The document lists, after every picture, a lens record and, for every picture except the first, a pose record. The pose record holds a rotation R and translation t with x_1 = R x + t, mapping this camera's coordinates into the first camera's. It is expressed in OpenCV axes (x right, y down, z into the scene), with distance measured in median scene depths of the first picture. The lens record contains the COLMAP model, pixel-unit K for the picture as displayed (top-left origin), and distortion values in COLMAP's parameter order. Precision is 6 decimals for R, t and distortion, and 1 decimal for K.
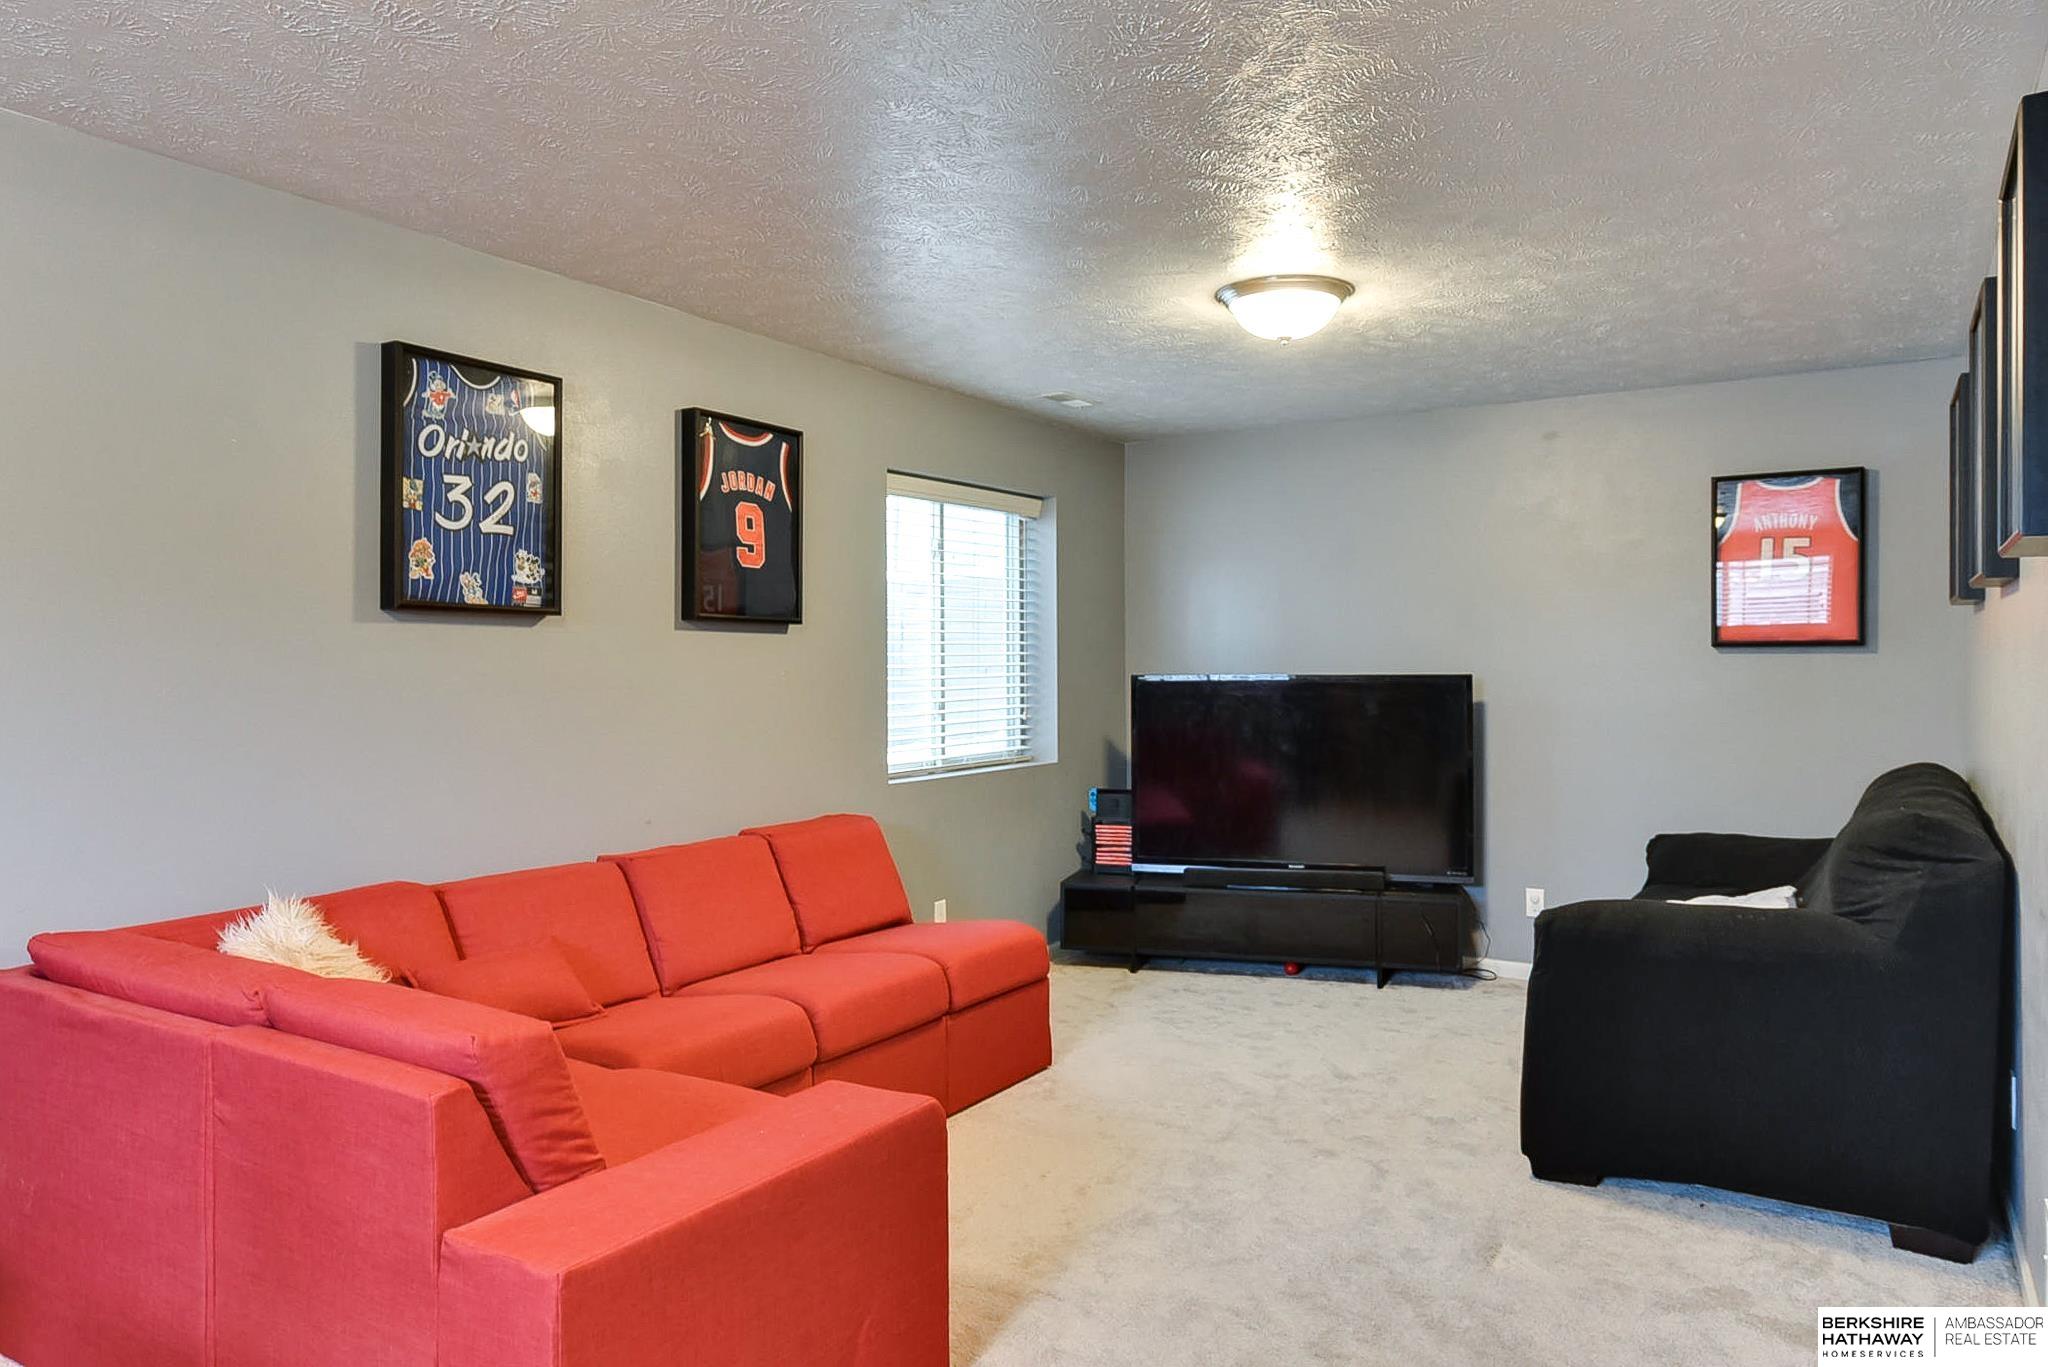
lens RADIAL K [[1332.1, 0, 1023.1], [0, 1332.1, 656.9], [0, 0, 1]] dist [-0.006897, -0.001104]
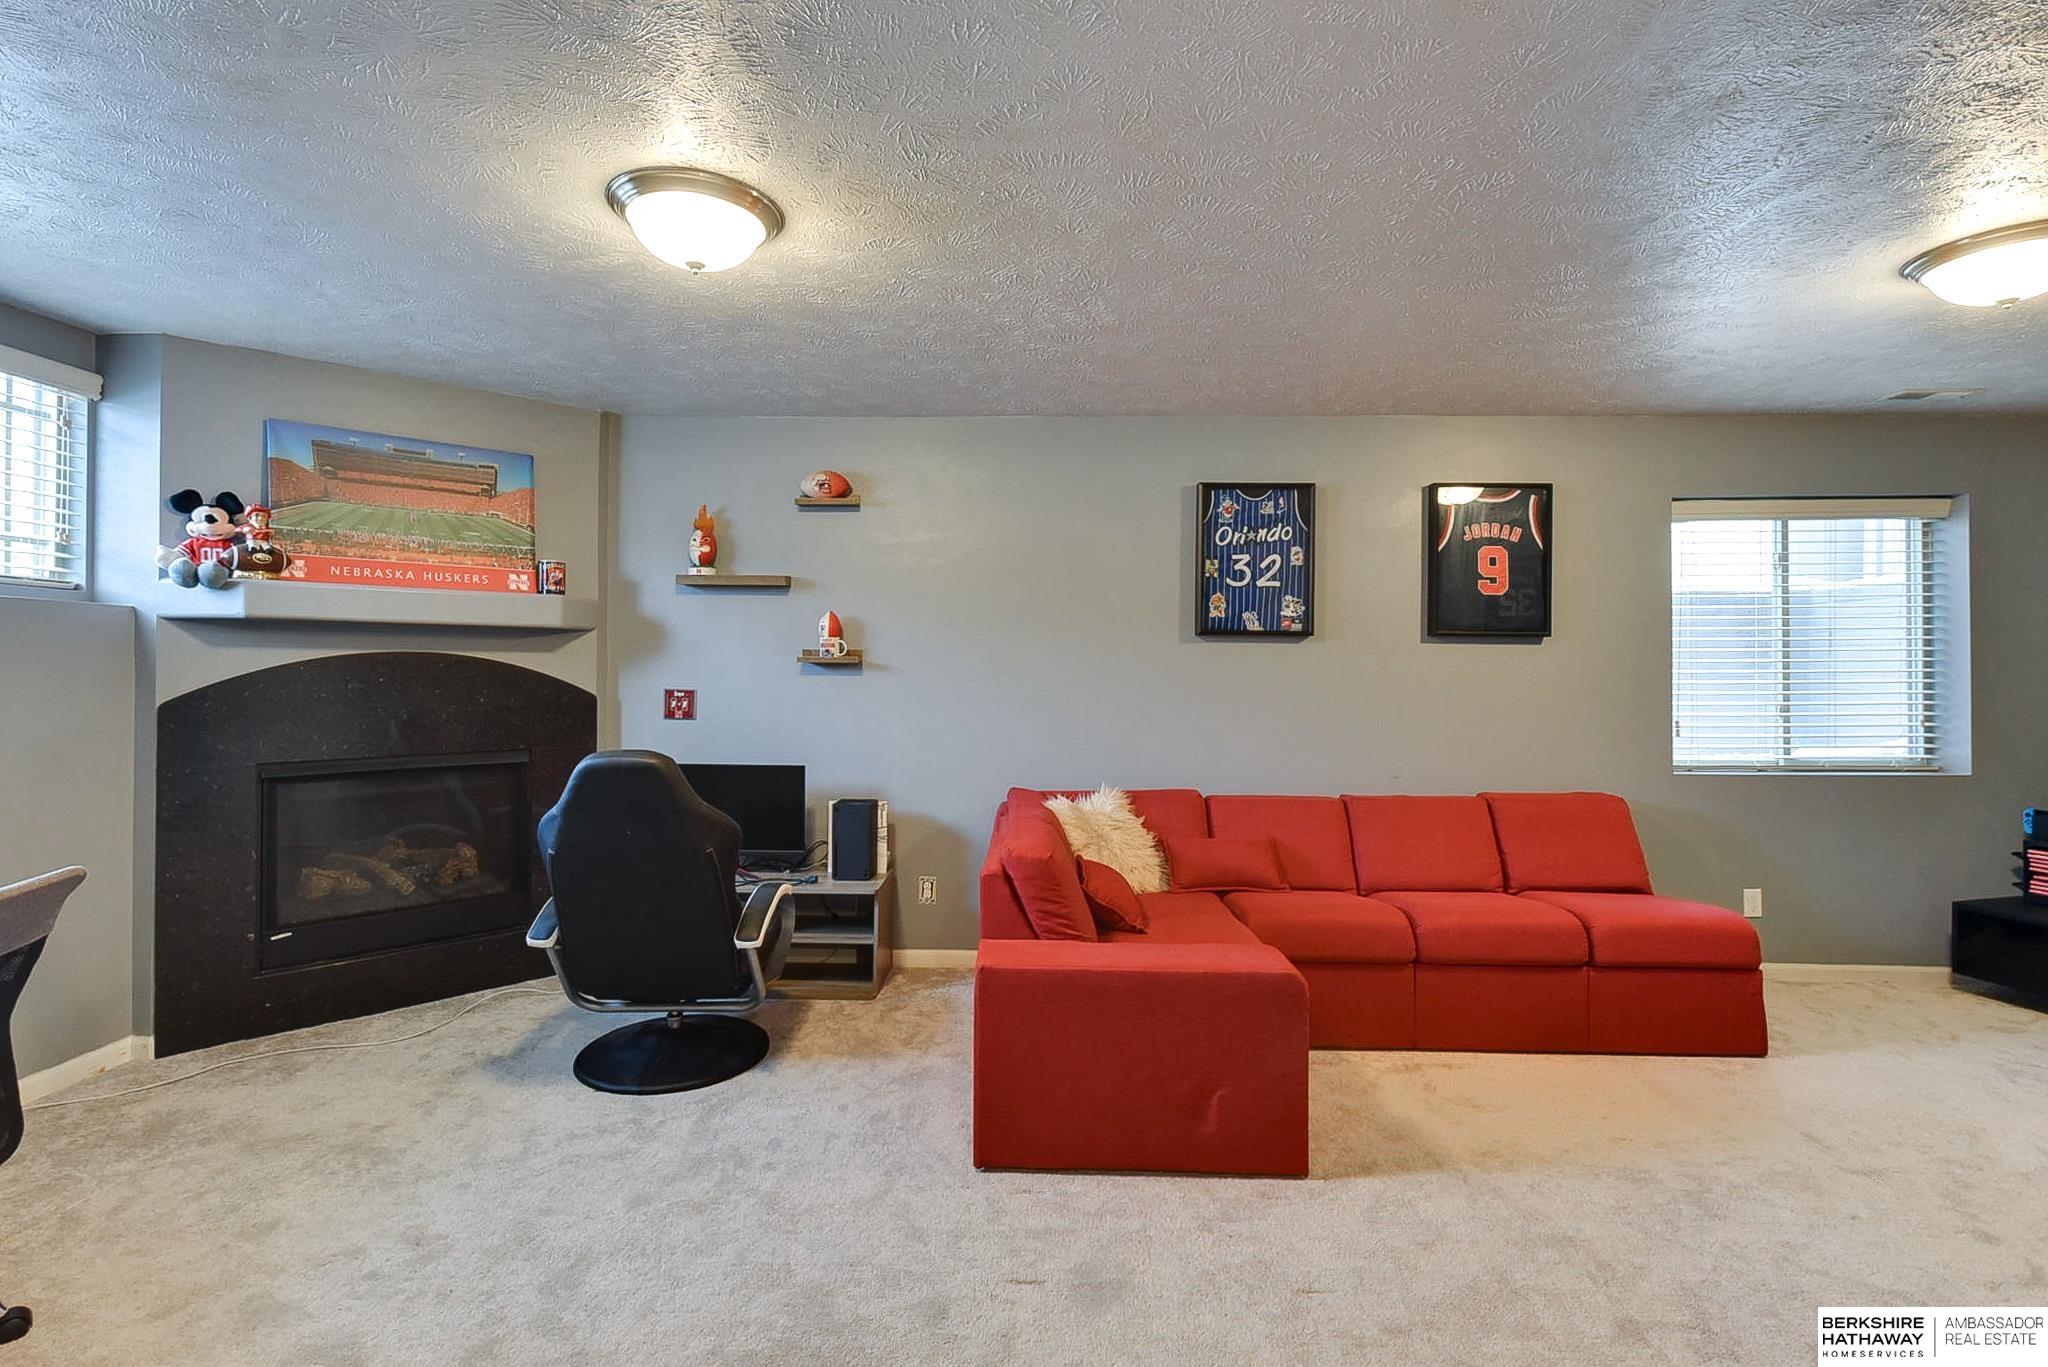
lens RADIAL K [[919.9, 0, 987.4], [0, 919.9, 644.3], [0, 0, 1]] dist [0.003810, -0.003433]
pose [[0.514434, -0.014135, -0.857414, 0.385613], [-0.000811, 0.999856, -0.016970, -0.002670], [0.857530, 0.009426, 0.514348, 0.122264]]
